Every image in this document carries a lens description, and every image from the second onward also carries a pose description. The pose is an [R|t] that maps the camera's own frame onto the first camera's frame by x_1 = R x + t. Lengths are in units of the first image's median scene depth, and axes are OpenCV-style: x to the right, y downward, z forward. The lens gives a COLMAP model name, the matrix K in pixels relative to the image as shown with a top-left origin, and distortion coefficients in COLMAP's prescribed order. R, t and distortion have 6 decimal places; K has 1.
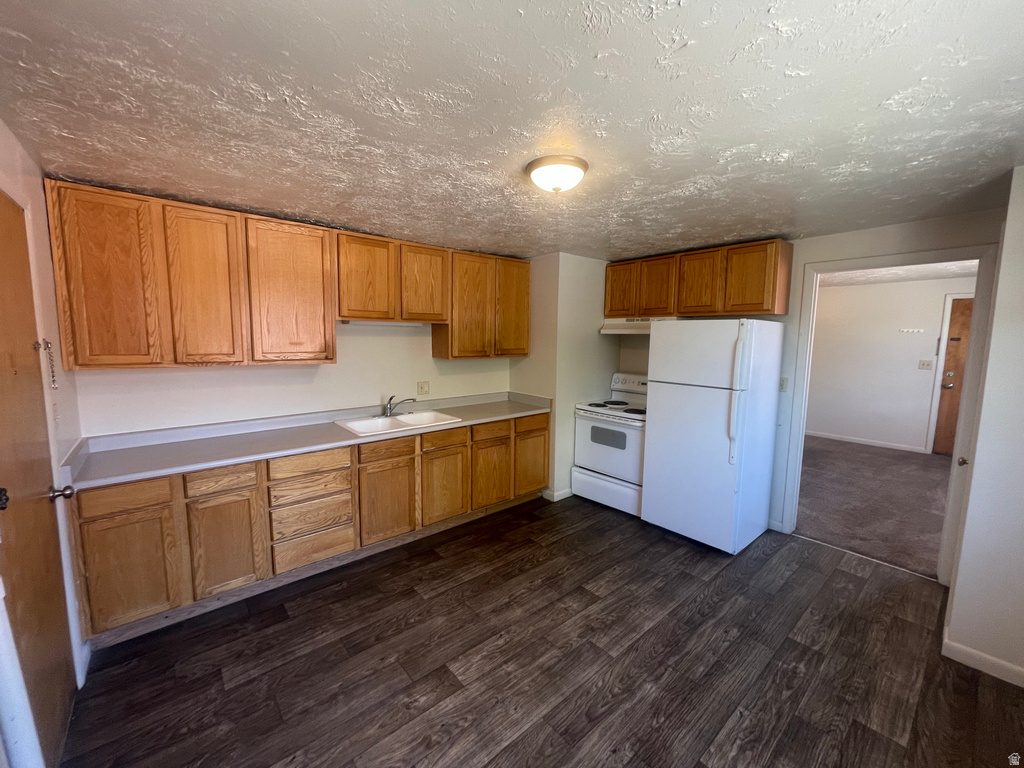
lens RADIAL K [[413.5, 0, 509.8], [0, 413.5, 382.7], [0, 0, 1]] dist [-0.001763, 0.000155]
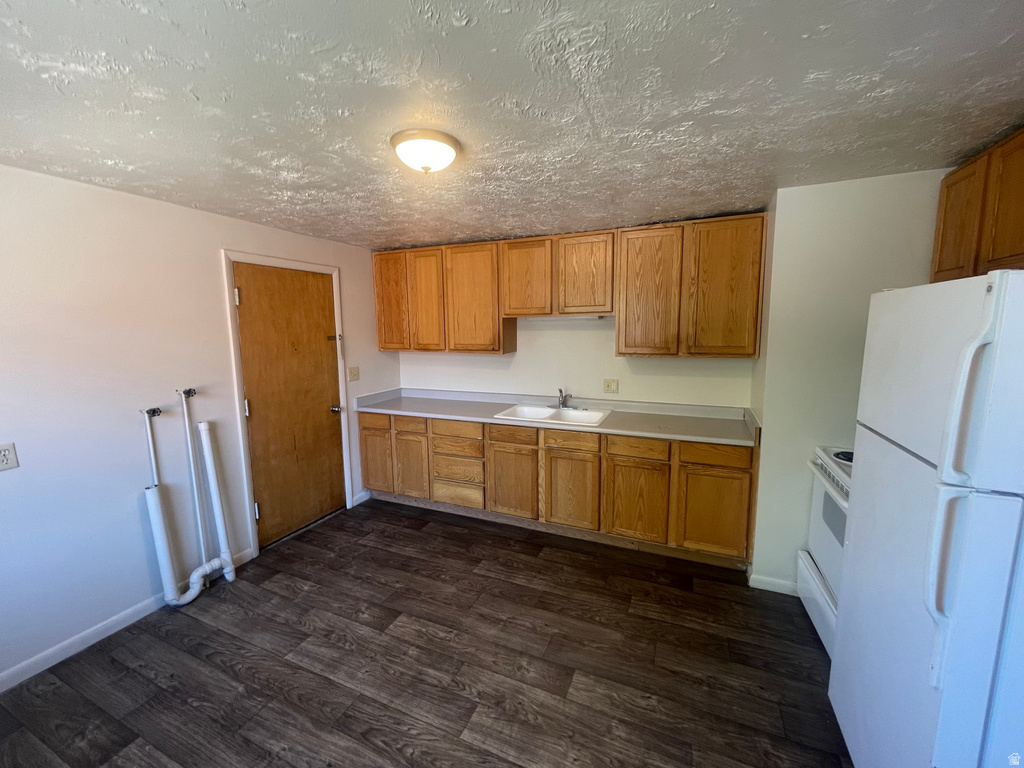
lens RADIAL K [[413.8, 0, 508.7], [0, 413.8, 381.4], [0, 0, 1]] dist [-0.013644, 0.009262]
pose [[0.436694, 0.101625, -0.893851, 0.716430], [-0.088600, 0.993627, 0.069683, -0.058335], [0.895236, 0.048765, 0.442915, 0.540586]]
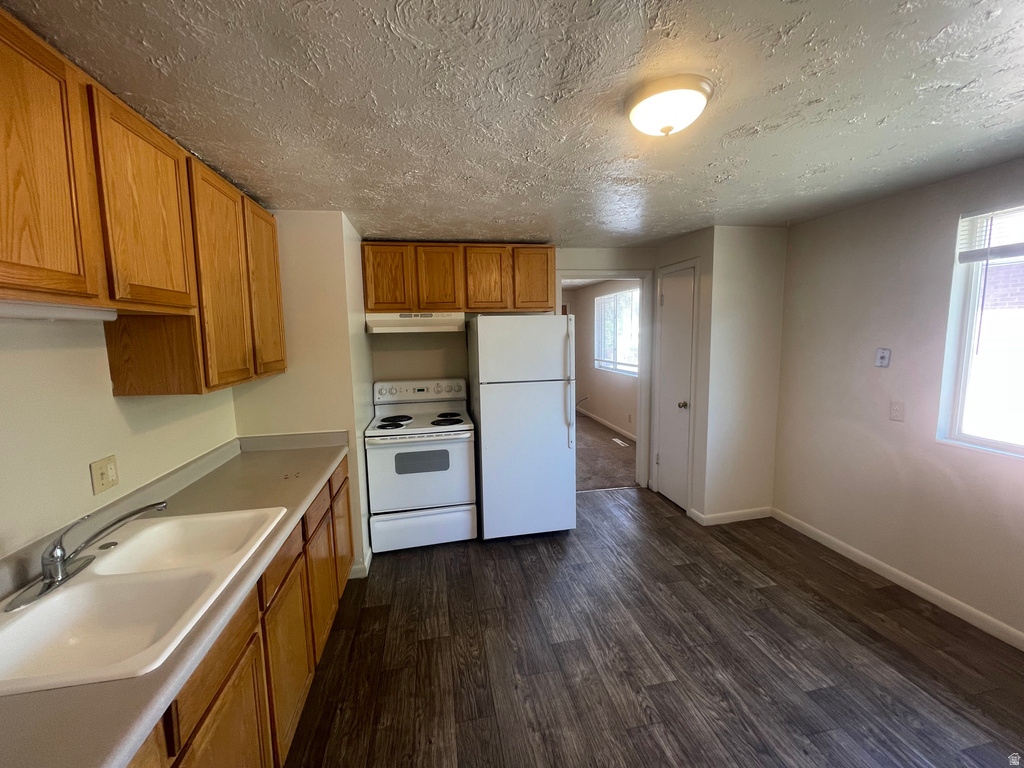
lens RADIAL K [[413.8, 0, 508.7], [0, 413.8, 381.4], [0, 0, 1]] dist [-0.013644, 0.009262]
pose [[0.493219, -0.121542, 0.861372, -0.489759], [0.128196, 0.989536, 0.066222, -0.074227], [-0.860407, 0.077763, 0.503639, 0.624748]]
